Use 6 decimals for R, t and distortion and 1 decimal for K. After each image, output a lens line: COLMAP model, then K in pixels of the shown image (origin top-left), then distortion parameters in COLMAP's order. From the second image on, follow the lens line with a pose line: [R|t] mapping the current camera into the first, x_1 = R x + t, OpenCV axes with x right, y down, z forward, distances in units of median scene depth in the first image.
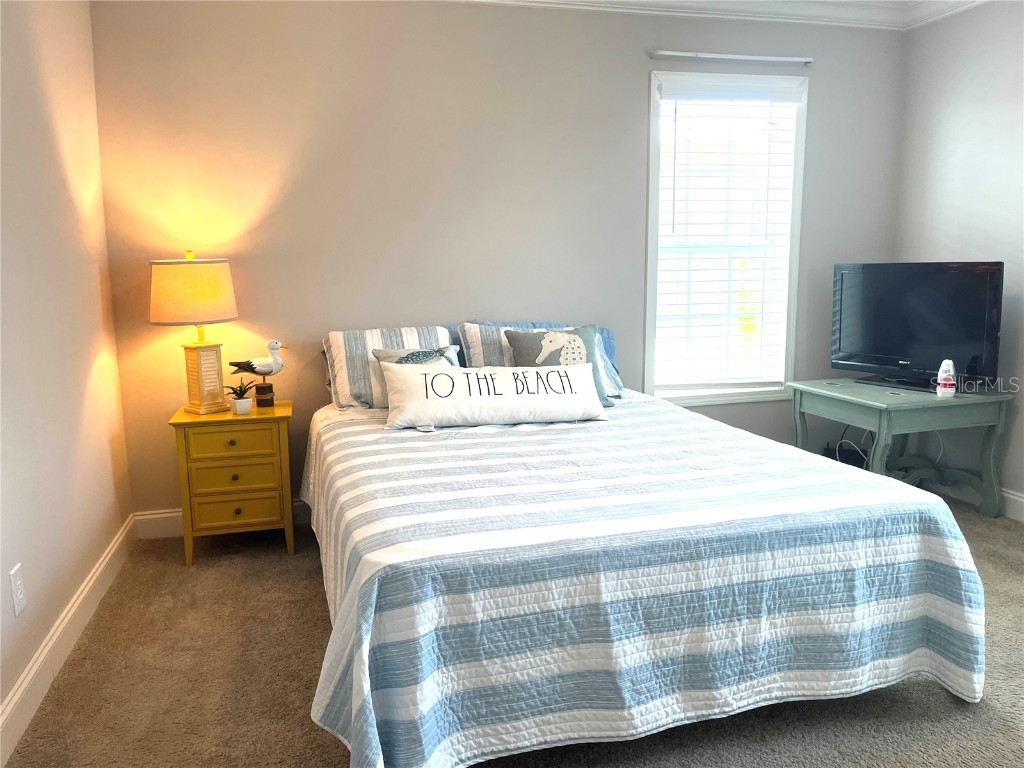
lens RADIAL K [[776.3, 0, 513.2], [0, 776.3, 383.6], [0, 0, 1]] dist [0.069191, -0.099420]
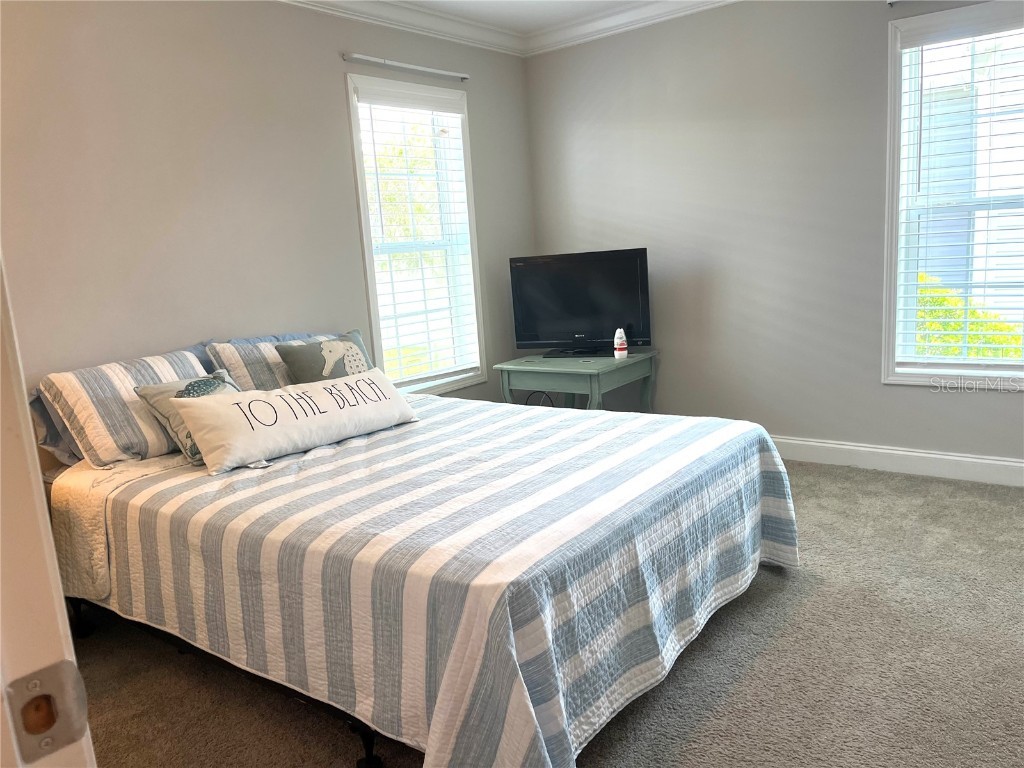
lens RADIAL K [[776.3, 0, 511.3], [0, 776.3, 379.3], [0, 0, 1]] dist [0.069191, -0.099420]
pose [[0.801845, -0.142409, 0.580314, -0.505870], [0.149161, 0.988143, 0.036388, -0.034430], [-0.578615, 0.057383, 0.813579, 0.161754]]
